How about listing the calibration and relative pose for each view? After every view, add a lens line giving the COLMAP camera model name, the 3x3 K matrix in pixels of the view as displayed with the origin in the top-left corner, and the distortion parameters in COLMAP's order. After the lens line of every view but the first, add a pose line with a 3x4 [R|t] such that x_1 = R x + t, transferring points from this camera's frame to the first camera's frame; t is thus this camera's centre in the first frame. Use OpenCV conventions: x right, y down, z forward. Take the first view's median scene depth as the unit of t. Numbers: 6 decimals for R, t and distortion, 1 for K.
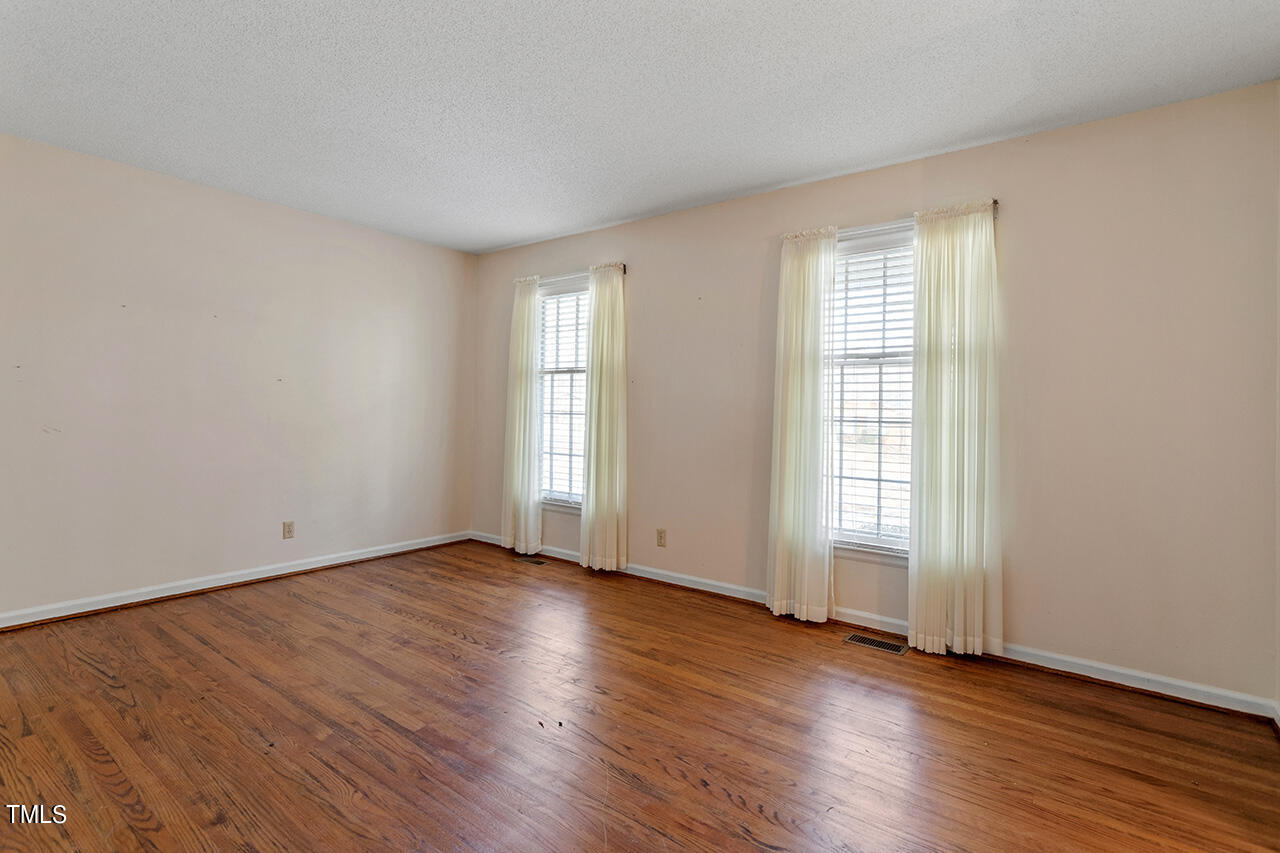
lens RADIAL K [[609.7, 0, 641.4], [0, 609.7, 408.6], [0, 0, 1]] dist [0.001311, -0.000242]
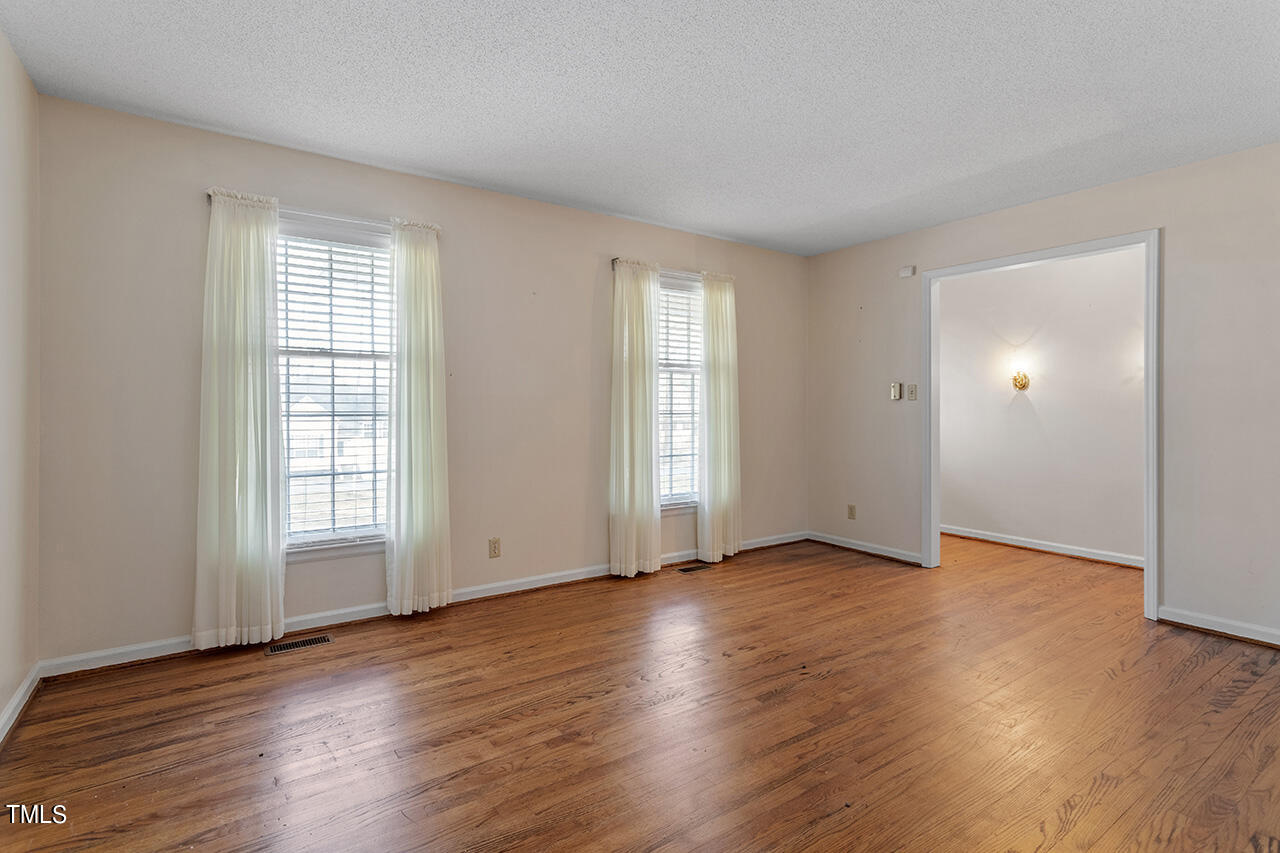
lens RADIAL K [[609.7, 0, 638.4], [0, 609.7, 412.8], [0, 0, 1]] dist [0.001311, -0.000242]
pose [[0.316825, -0.025924, 0.948130, -0.907986], [0.002988, 0.999649, 0.026334, -0.016004], [-0.948479, -0.005510, 0.316791, 0.611552]]
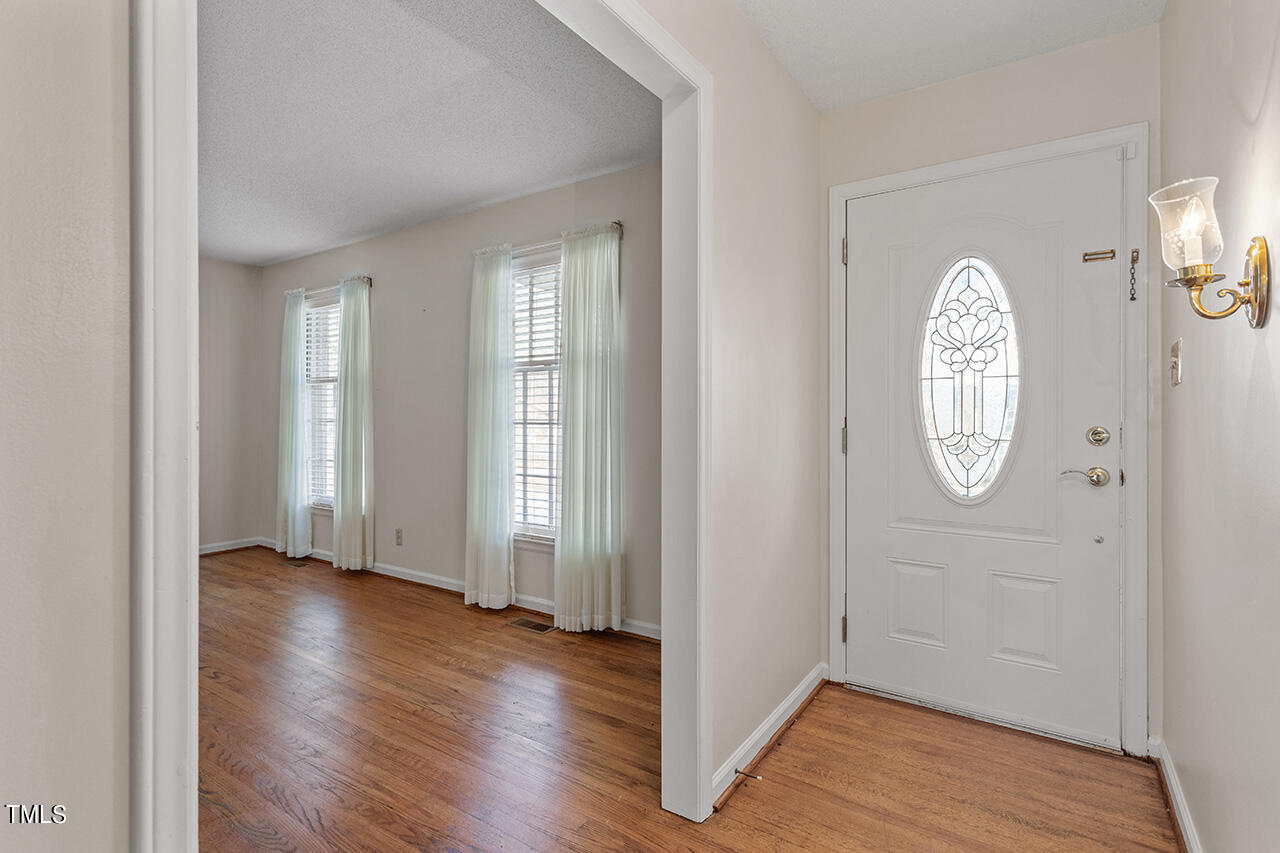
lens RADIAL K [[609.7, 0, 649.0], [0, 609.7, 416.5], [0, 0, 1]] dist [0.001311, -0.000242]
pose [[0.997905, -0.015554, 0.062793, 0.480641], [0.015536, 0.999879, 0.000763, 0.010980], [-0.062798, 0.000214, 0.998026, -0.097269]]
